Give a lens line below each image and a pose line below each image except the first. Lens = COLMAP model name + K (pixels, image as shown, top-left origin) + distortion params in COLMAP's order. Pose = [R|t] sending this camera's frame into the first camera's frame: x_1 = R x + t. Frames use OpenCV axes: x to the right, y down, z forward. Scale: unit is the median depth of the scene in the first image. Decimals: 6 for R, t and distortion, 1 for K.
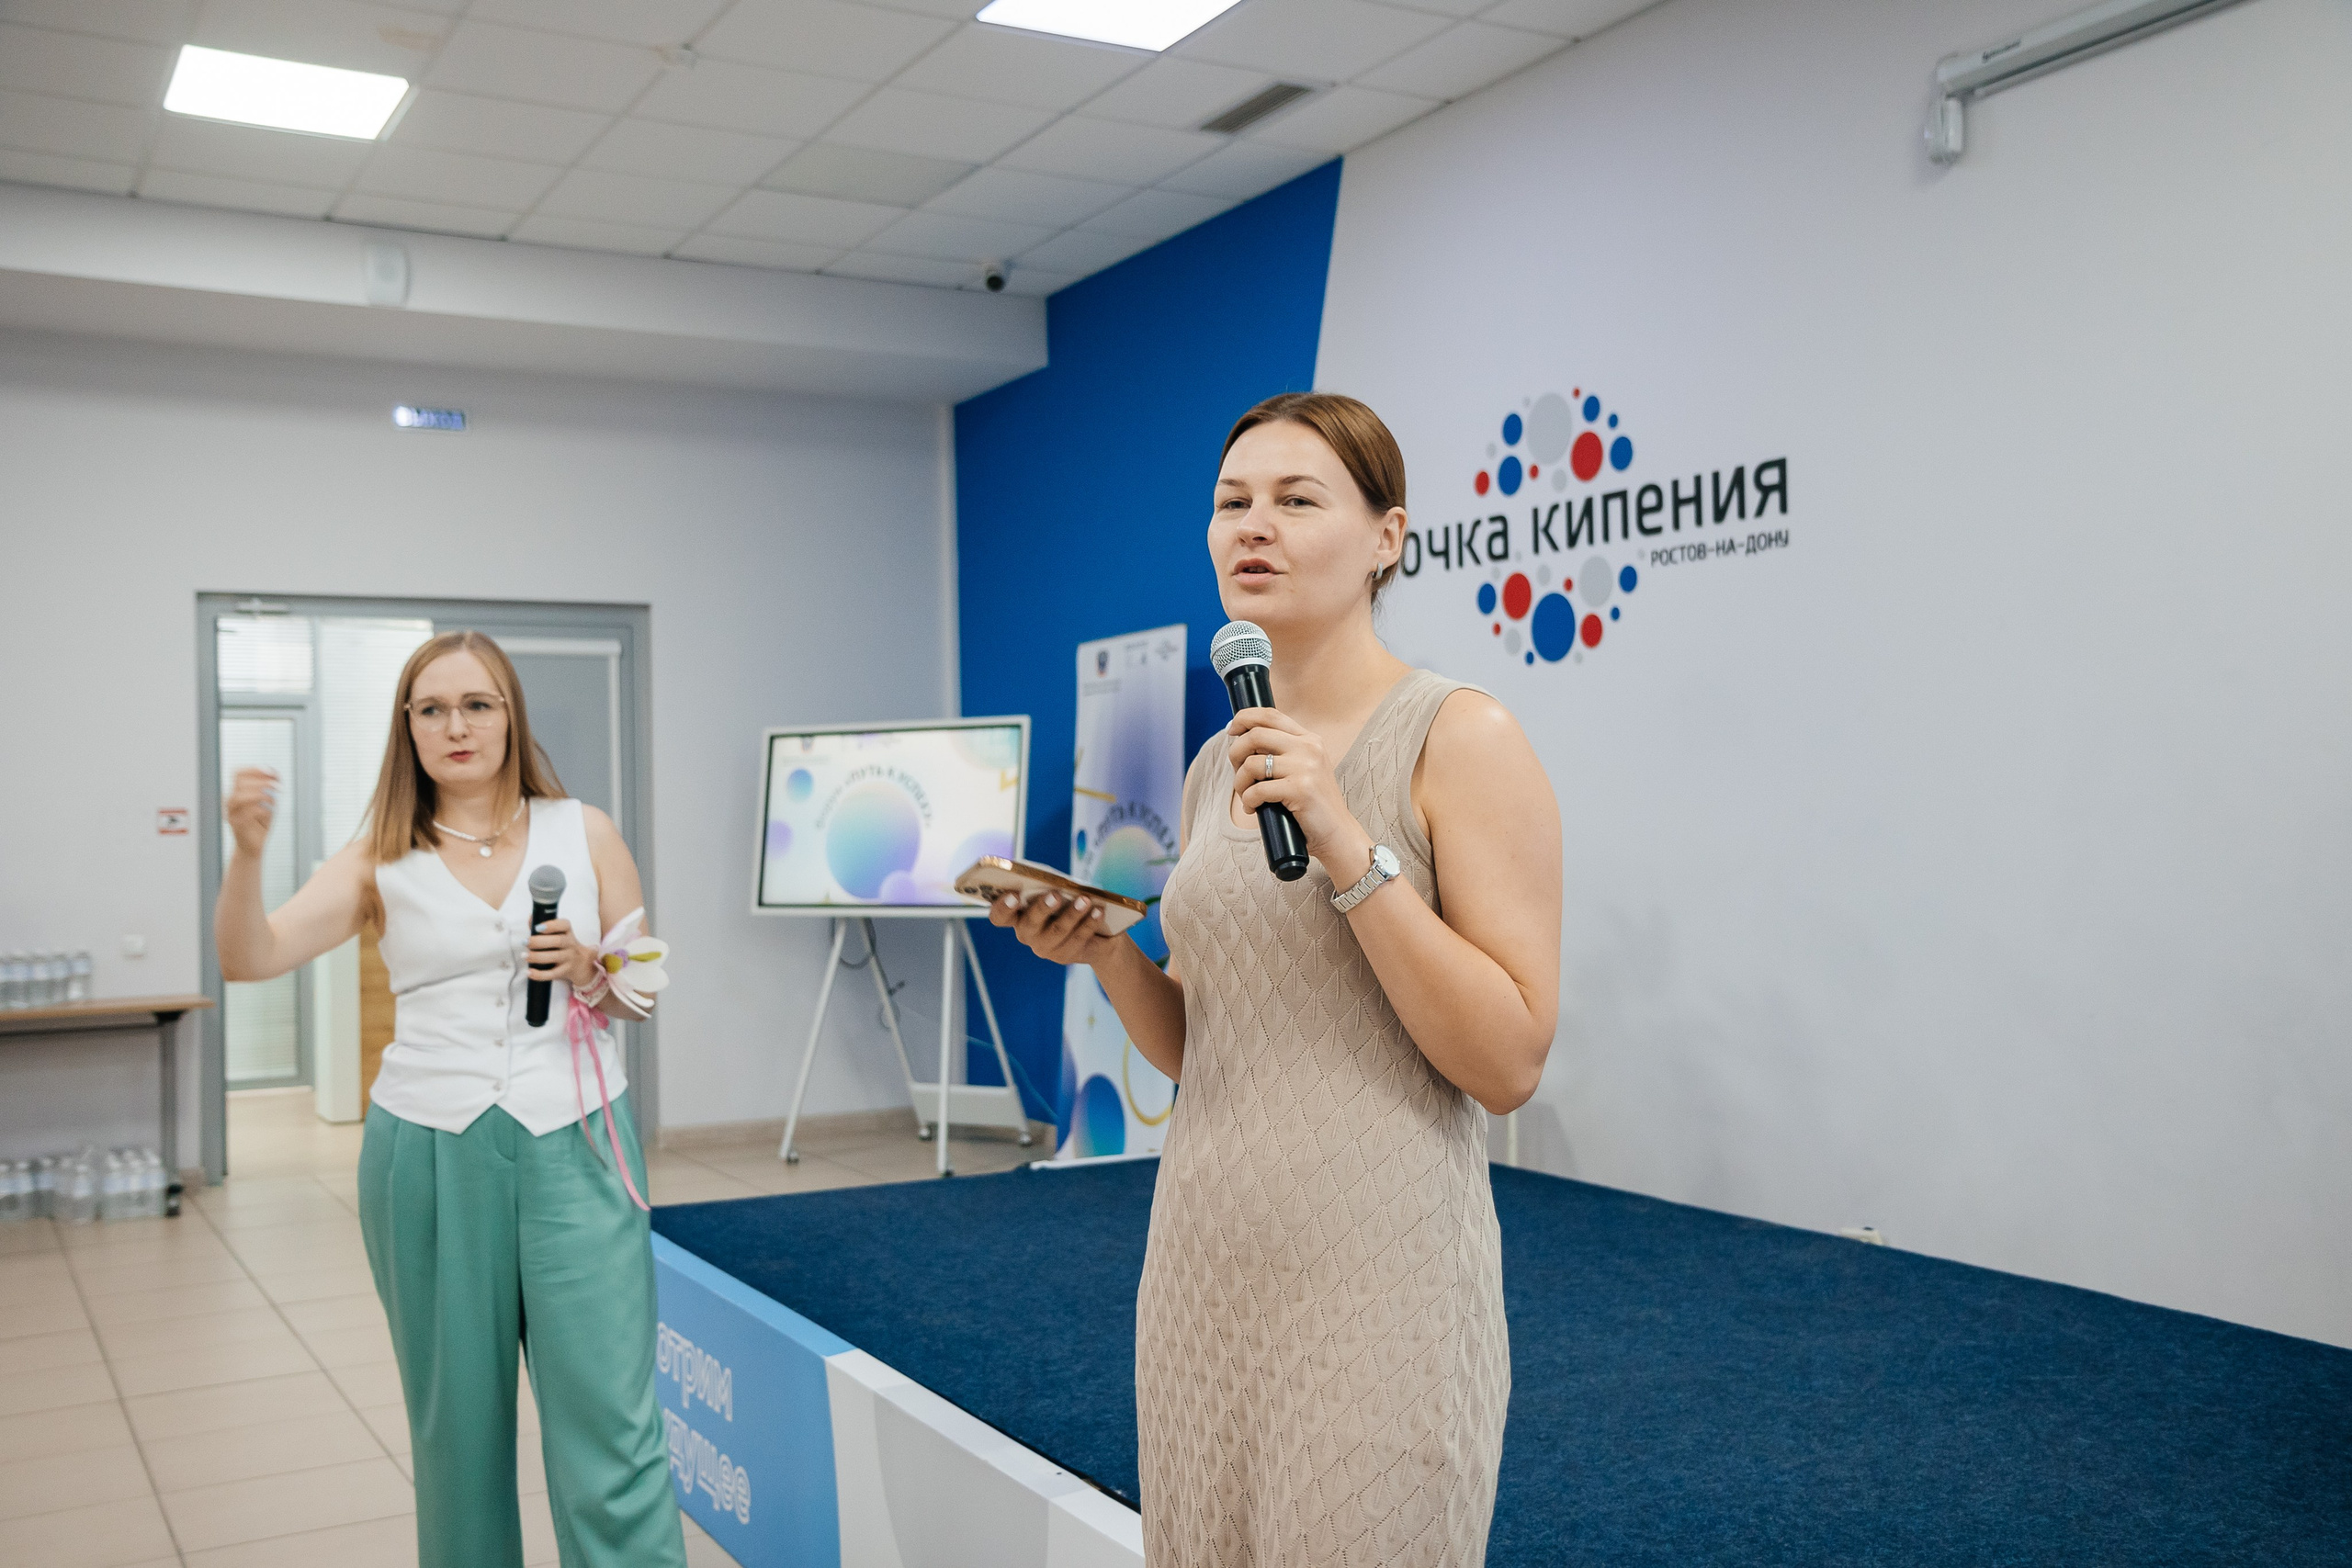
lens RADIAL K [[2287.9, 0, 1189.8], [0, 2287.9, 791.1], [0, 0, 1]] dist [0.015568, 0.000000]
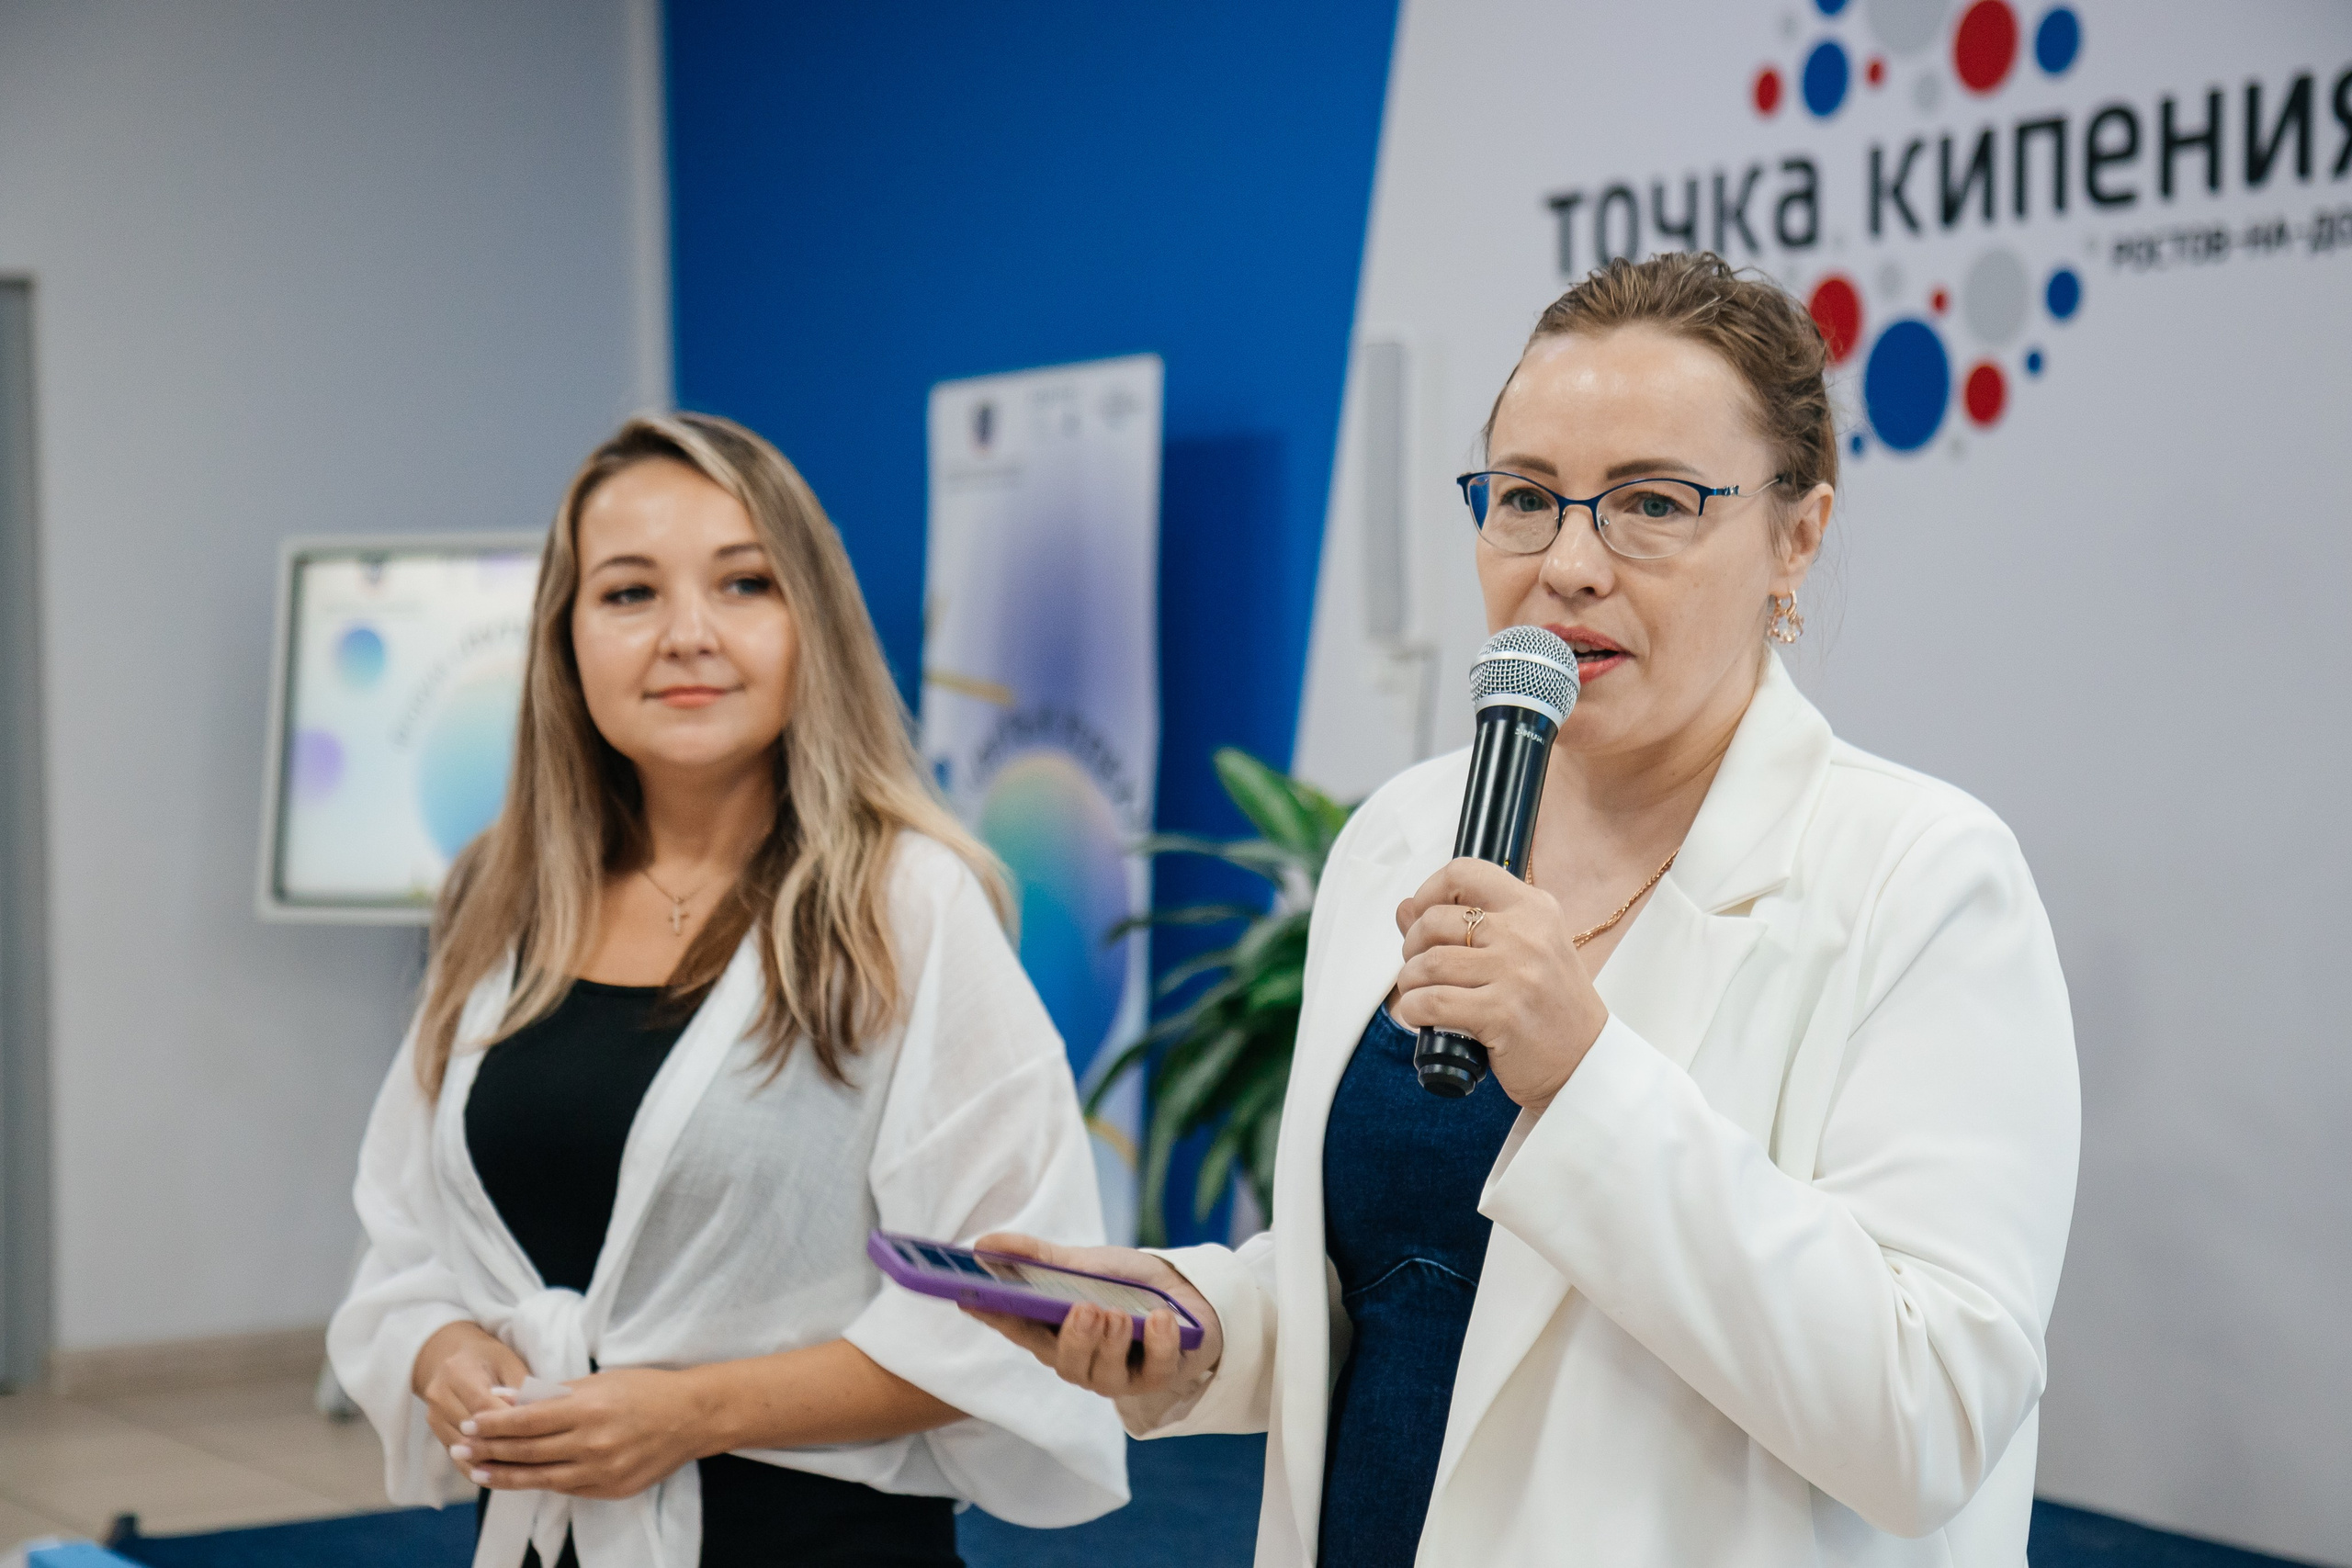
lens RADIAL K [[4763.1, 0, 1169.0], [0, 4763.1, 801.4], [0, 0, 1]] dist [0.415832, 0.000000]
pose [[0.999539, 0.004159, 0.030078, -0.036914], [-0.005436, 0.999082, 0.042491, -0.023663], [-0.029873, -0.042635, 0.998644, -0.070689]]
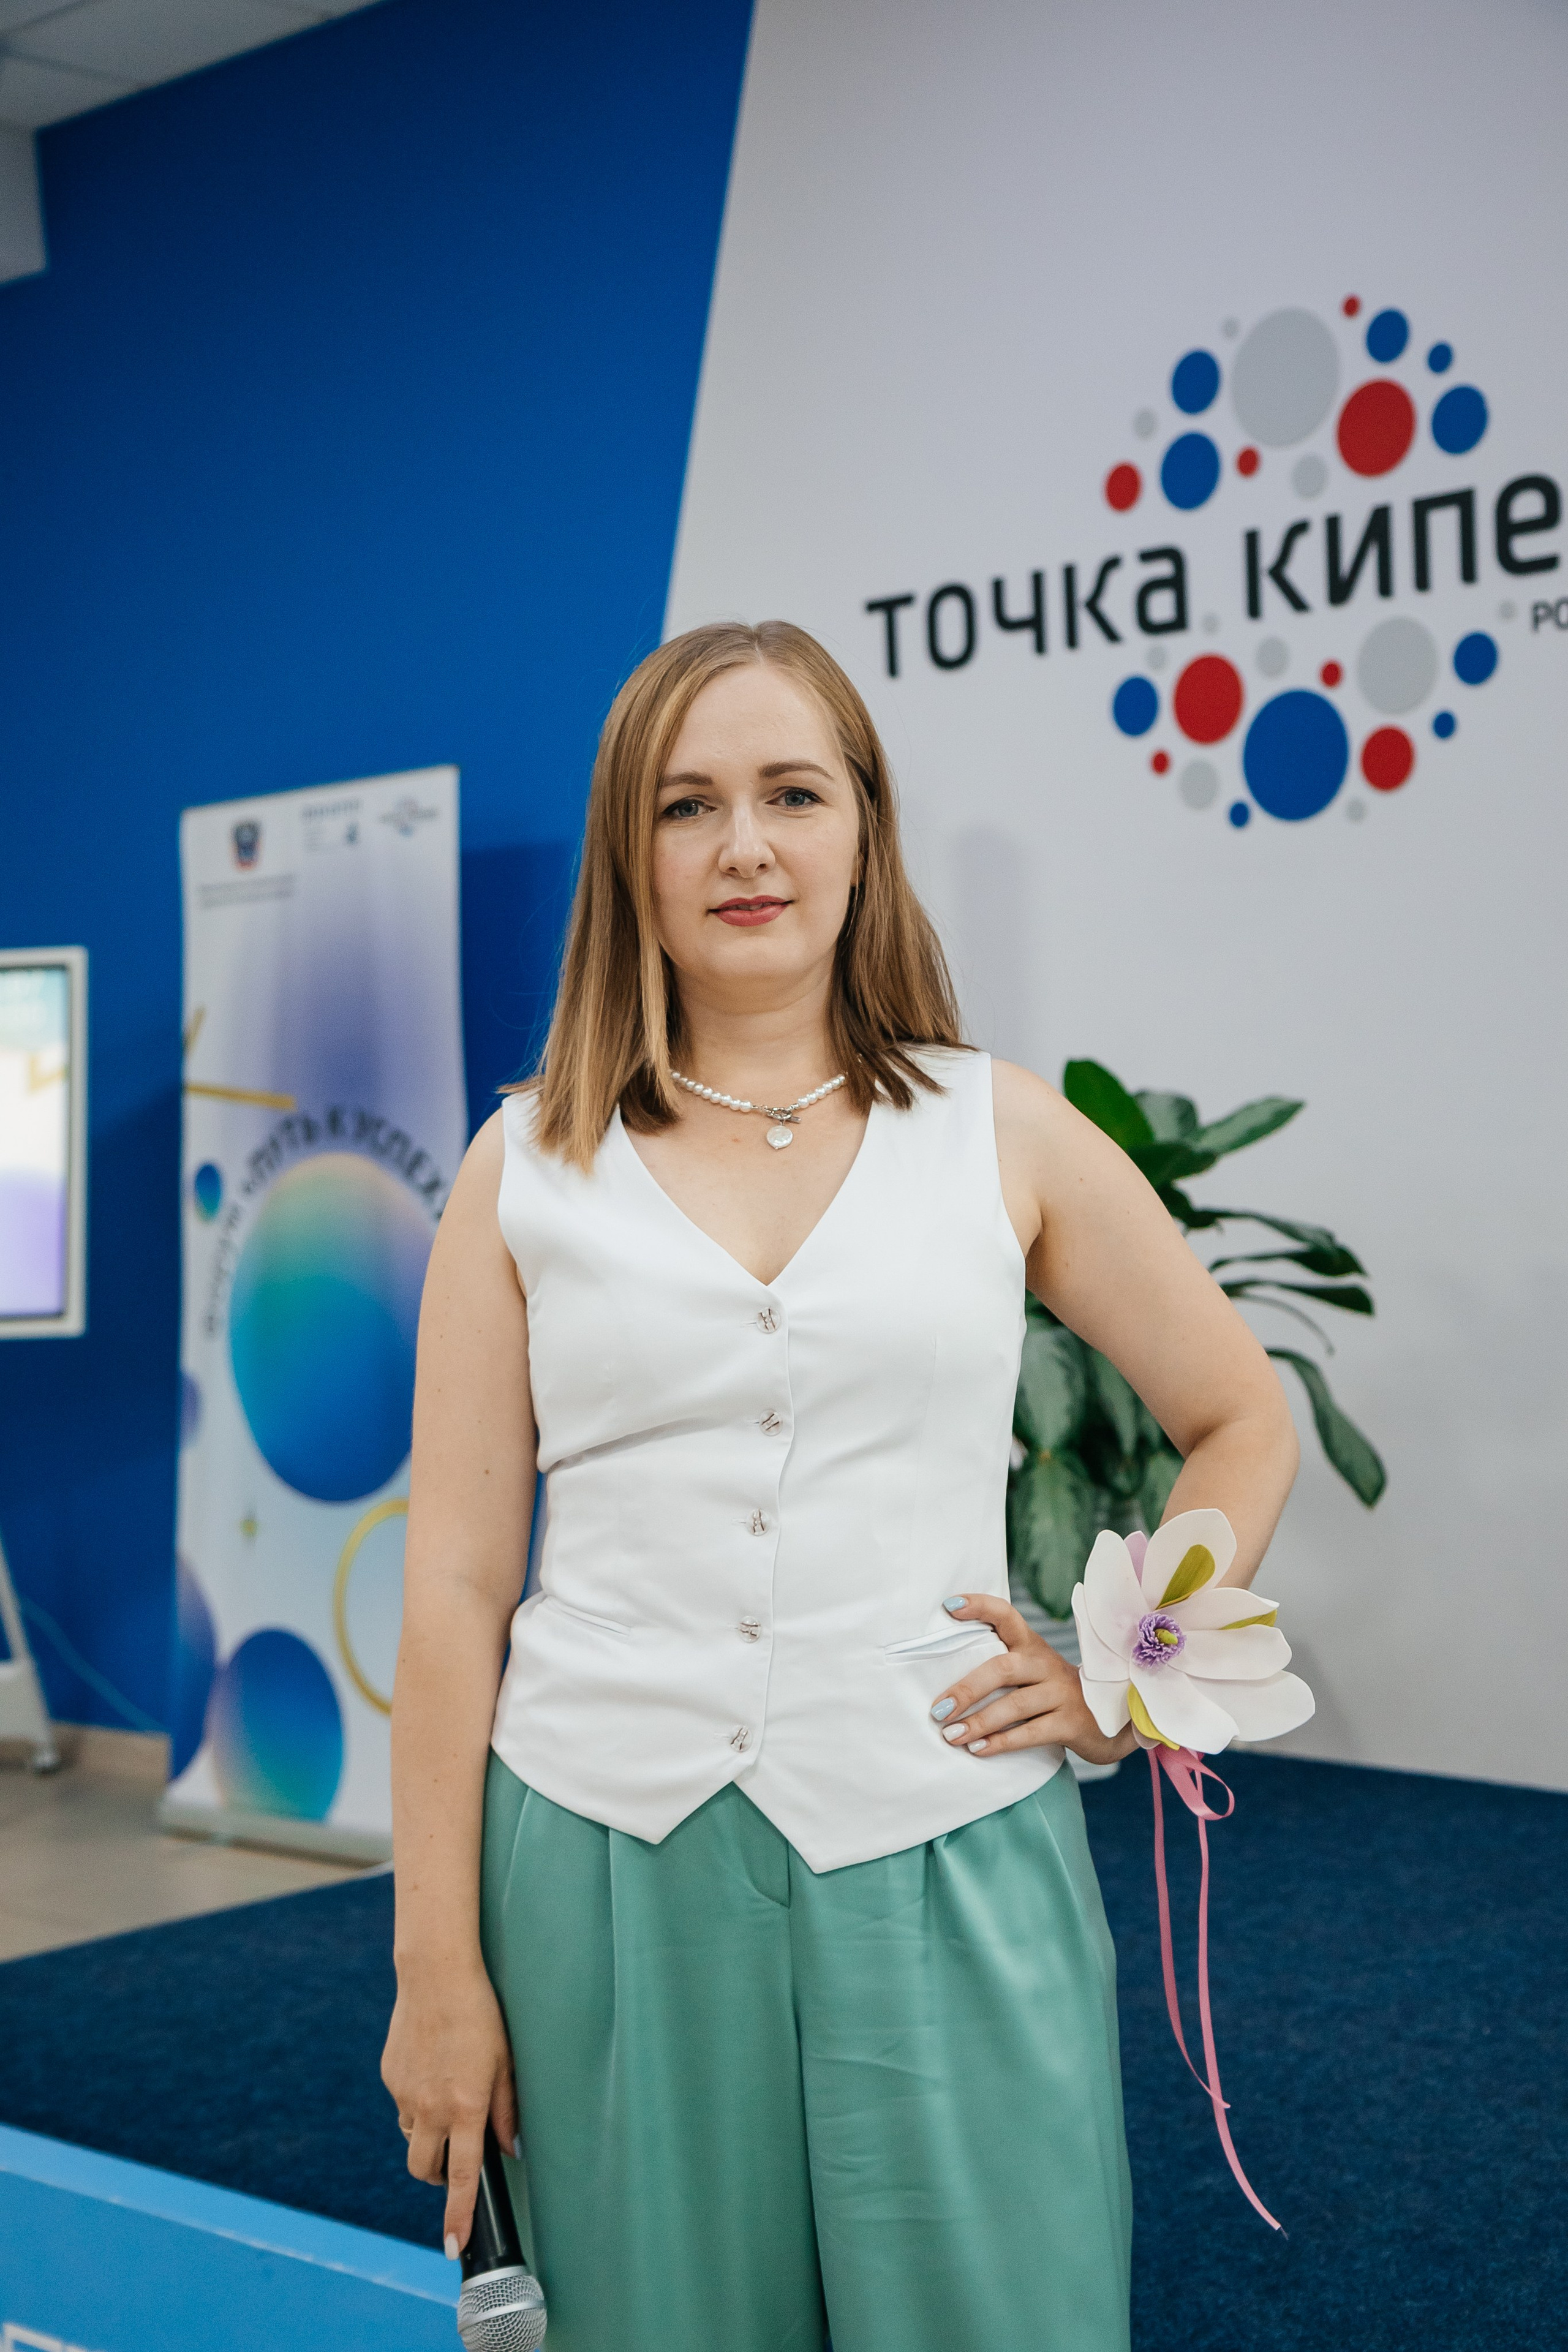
lens RADIAL K [[3614.3, 0, 795.3], [0, 3614.3, 1184.0], [0, 0, 1]] dist [0.249671, 0.000000]
pose [[0.960627, -0.027562, 0.276471, -0.192395], [0.021949, 0.999486, 0.023375, 0.006382], [-0.276973, -0.016387, 0.960738, 0.207287]]
